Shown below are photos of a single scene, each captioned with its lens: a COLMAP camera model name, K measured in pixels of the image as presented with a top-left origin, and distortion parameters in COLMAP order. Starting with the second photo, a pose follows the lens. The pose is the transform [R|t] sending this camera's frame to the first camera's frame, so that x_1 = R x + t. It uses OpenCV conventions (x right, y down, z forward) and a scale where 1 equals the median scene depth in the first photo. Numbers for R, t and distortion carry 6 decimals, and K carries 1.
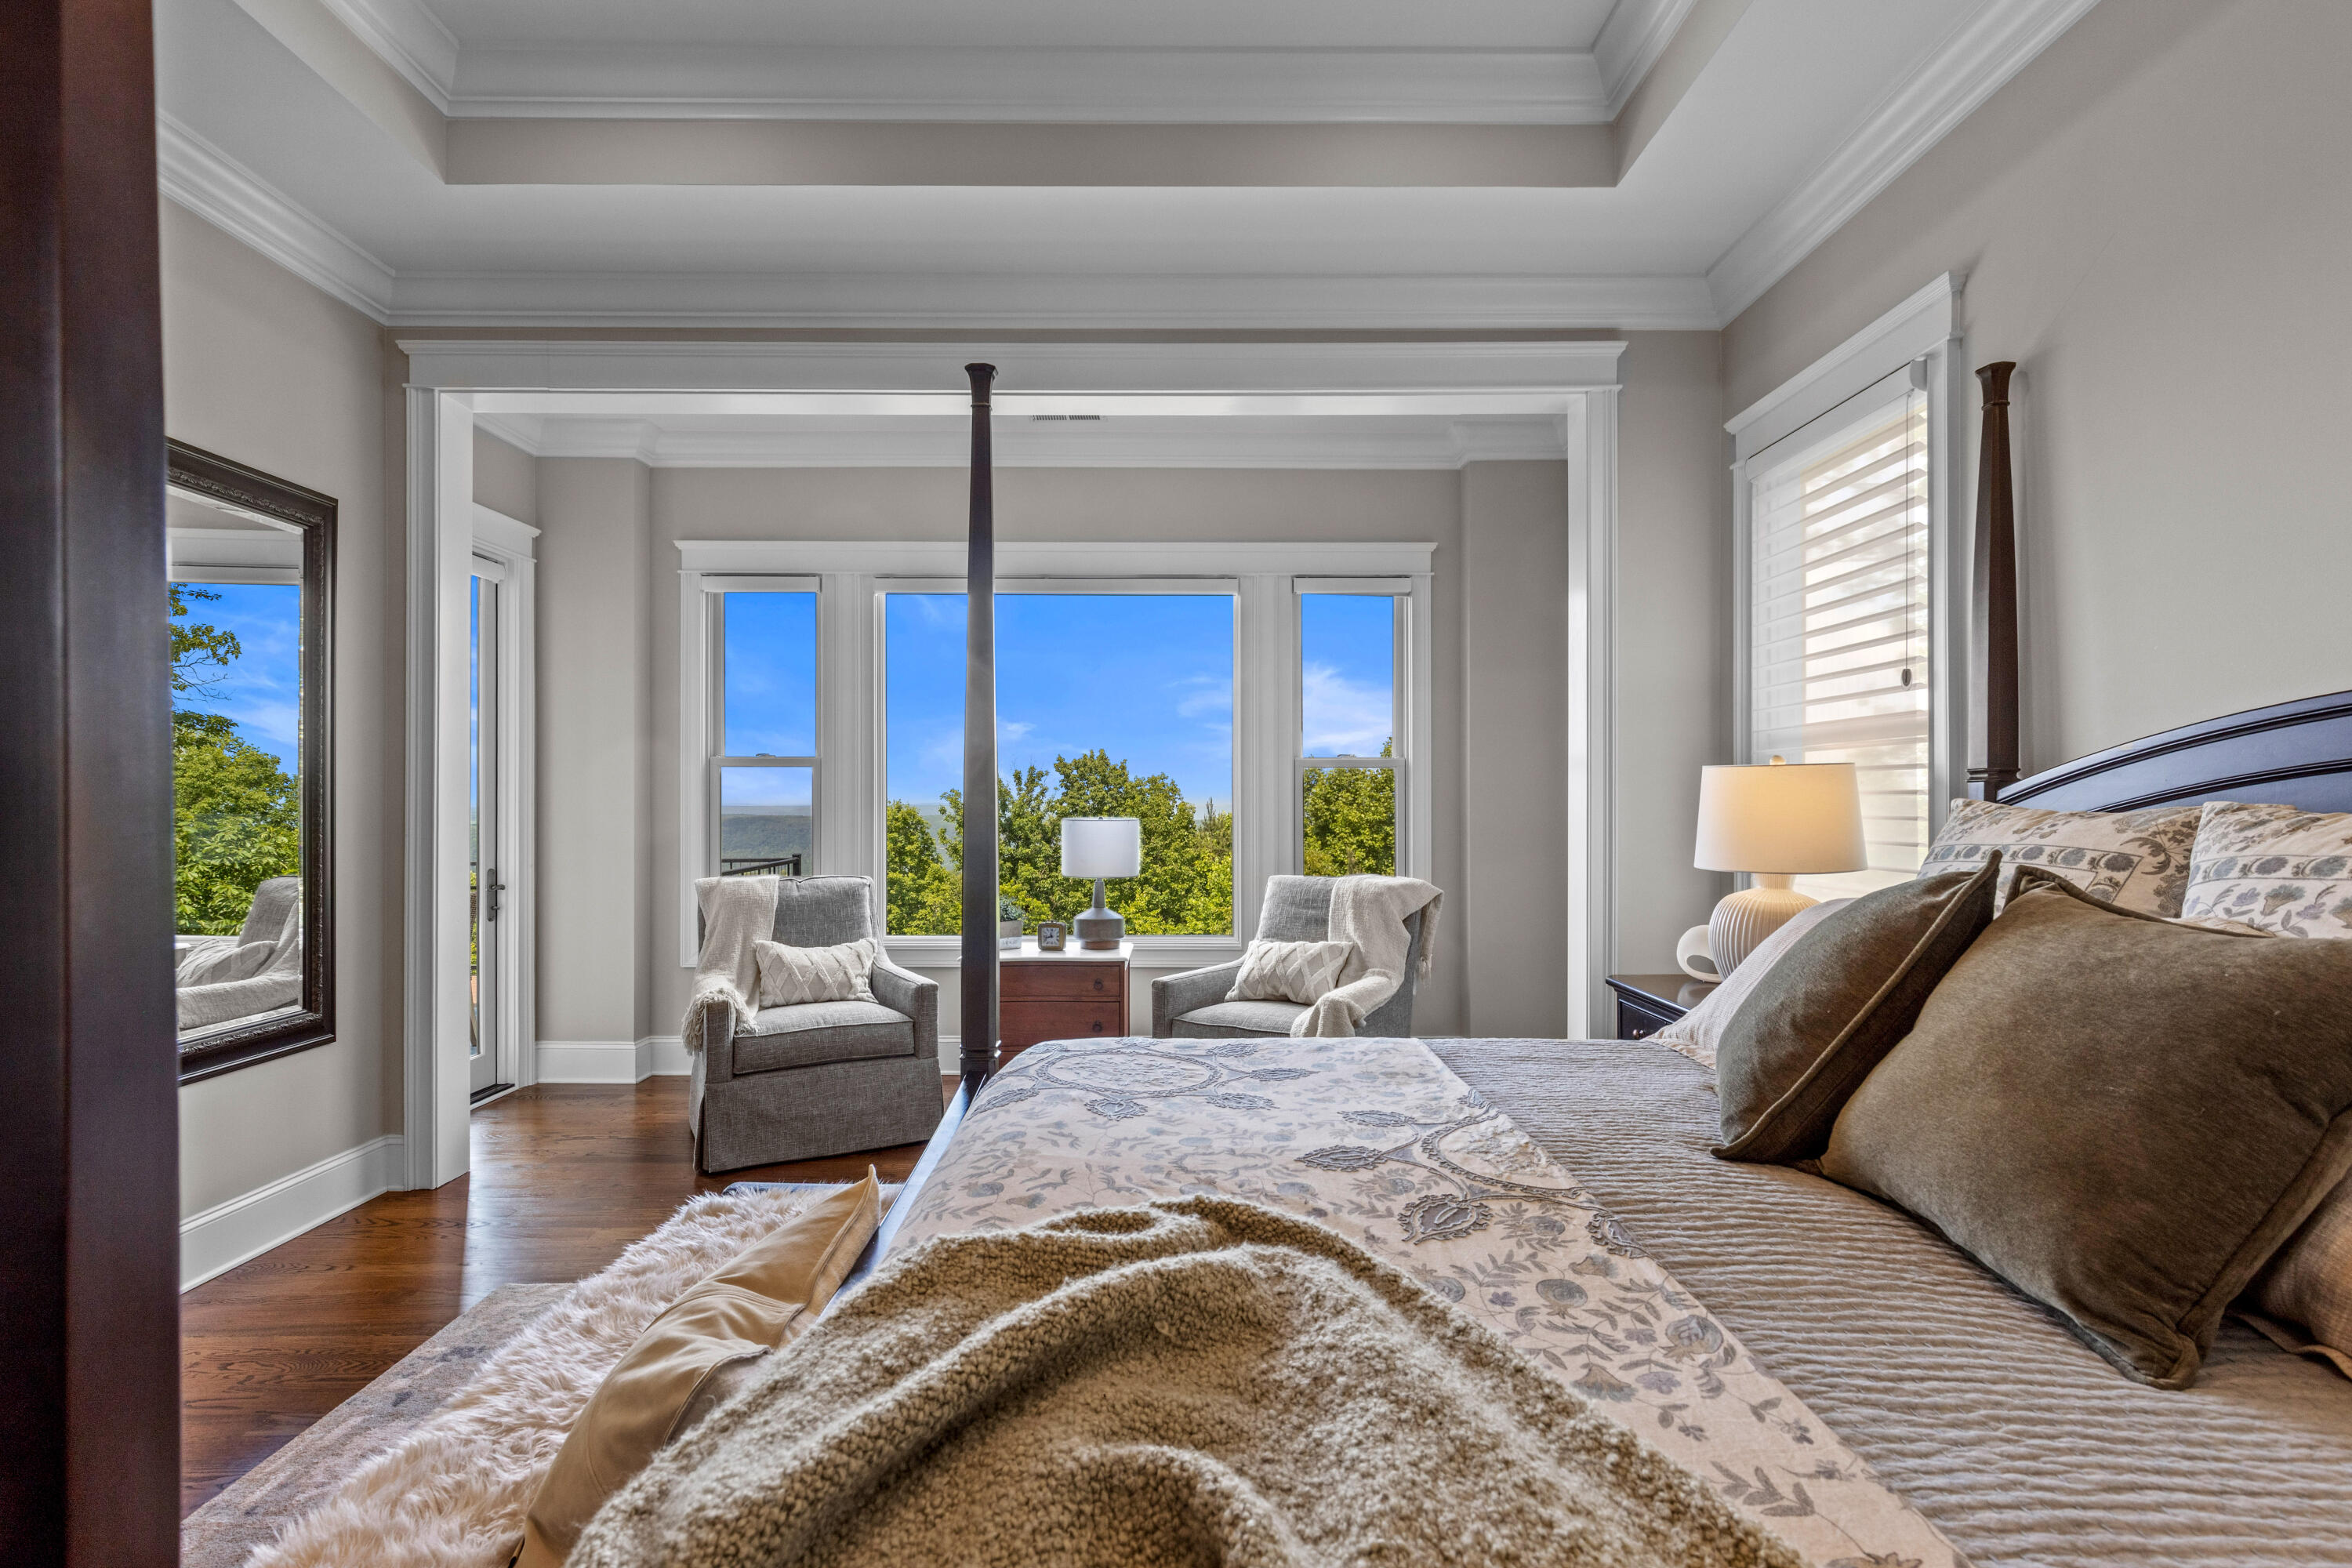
lens RADIAL K [[1069.4, 0, 1166.2], [0, 1069.4, 808.3], [0, 0, 1]] dist [0.011573, -0.000917]
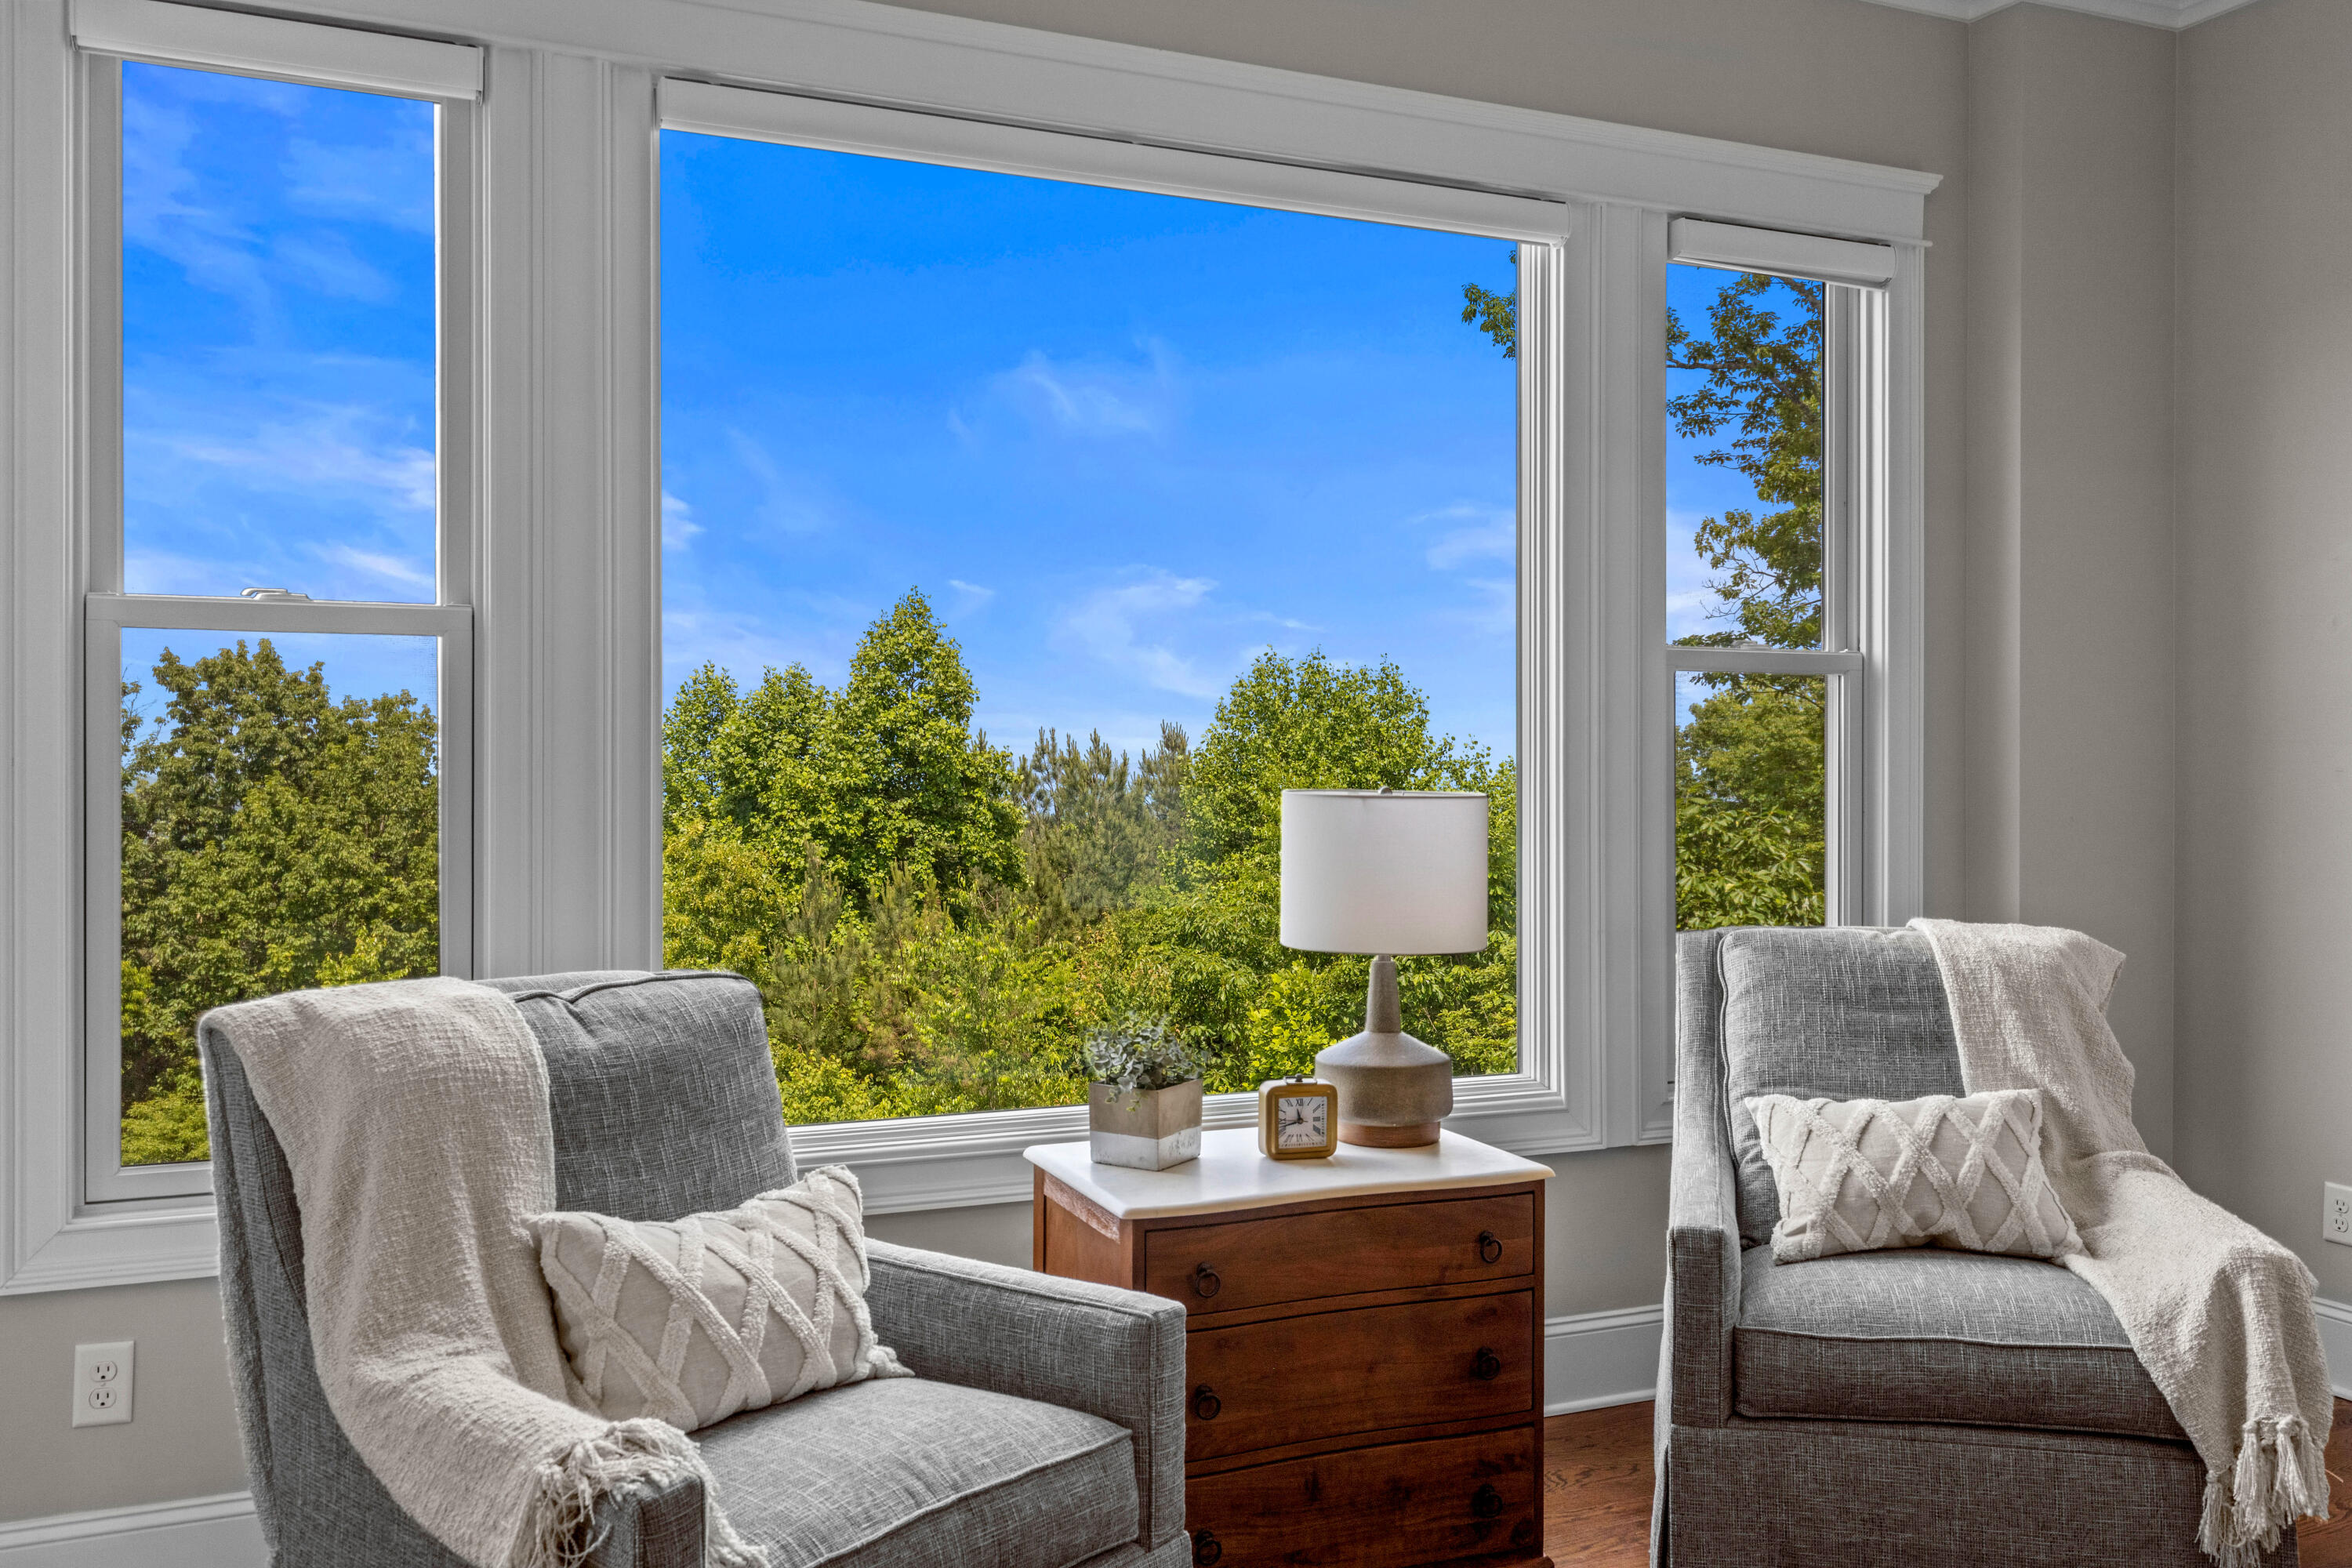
lens RADIAL K [[1942.2, 0, 1176.2], [0, 1942.2, 774.8], [0, 0, 1]] dist [0.006592, 0.013486]
pose [[0.916675, 0.000010, 0.399634, -0.431890], [-0.002264, 0.999984, 0.005168, 0.000383], [-0.399627, -0.005642, 0.916660, 0.442988]]
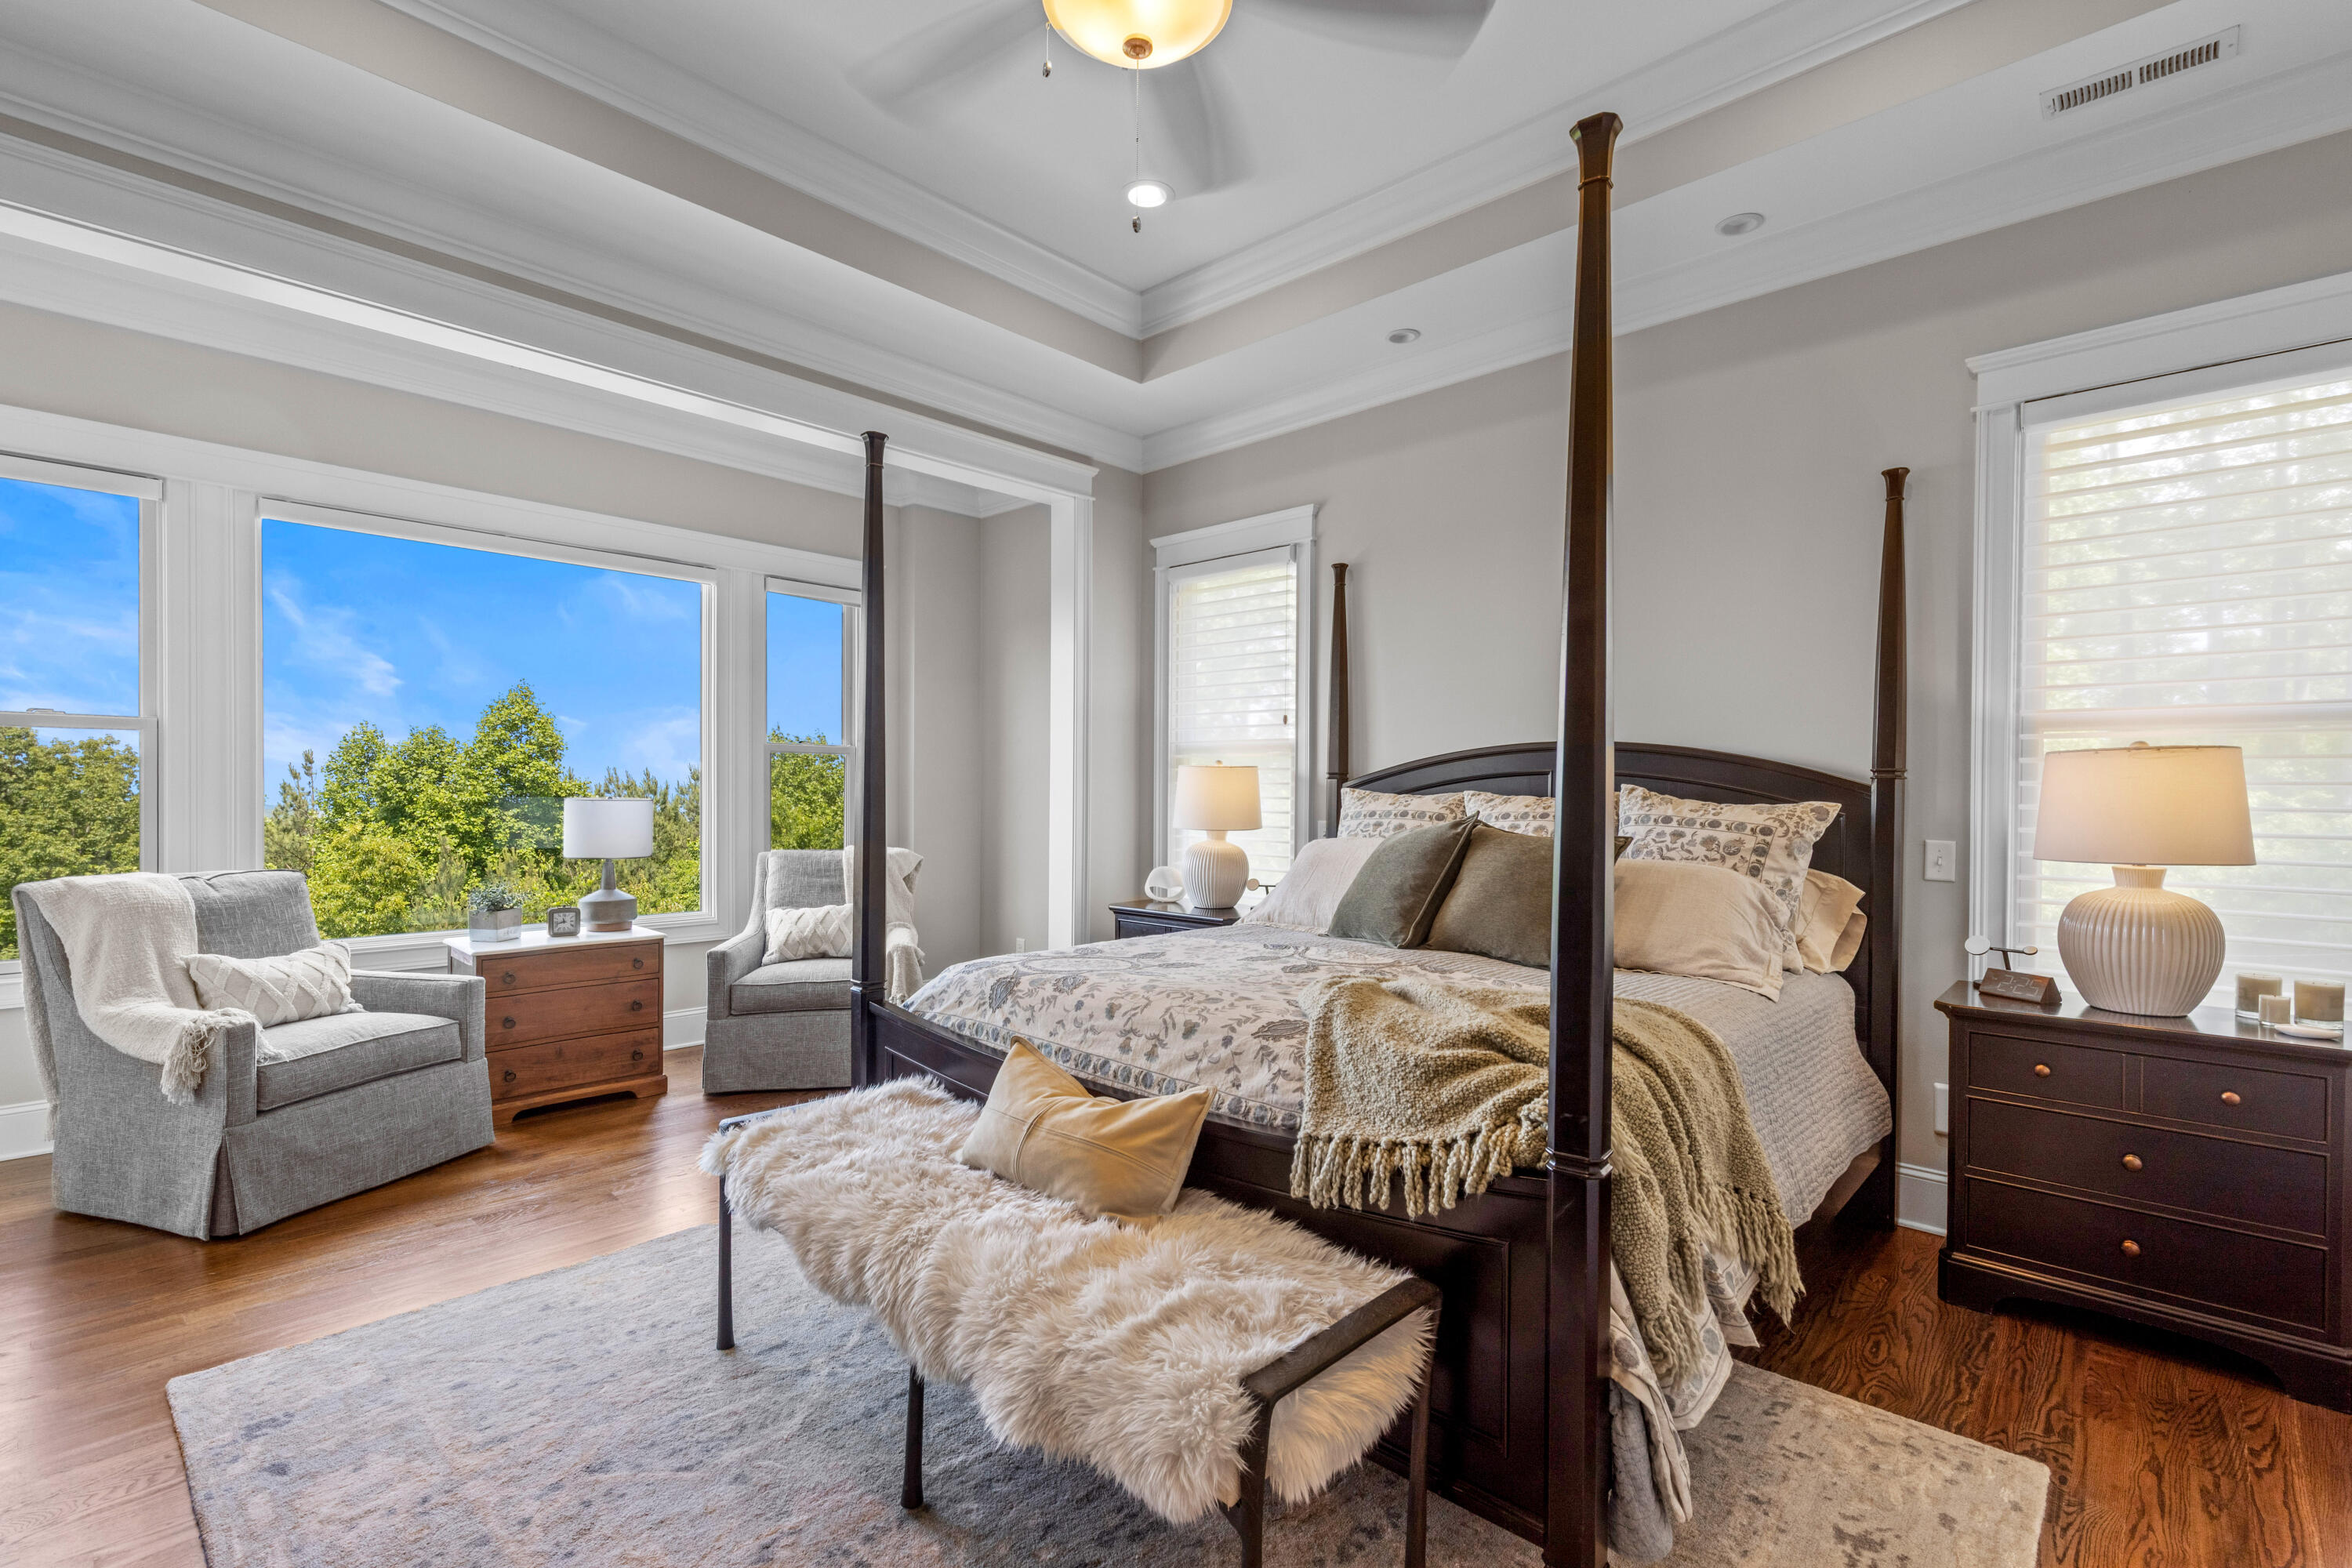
lens RADIAL K [[1069.4, 0, 1173.6], [0, 1069.4, 800.7], [0, 0, 1]] dist [0.011573, -0.000917]
pose [[0.687912, -0.001409, 0.725792, -0.455928], [-0.006294, 0.999949, 0.007907, 0.000510], [-0.725766, -0.010007, 0.687868, -0.059544]]
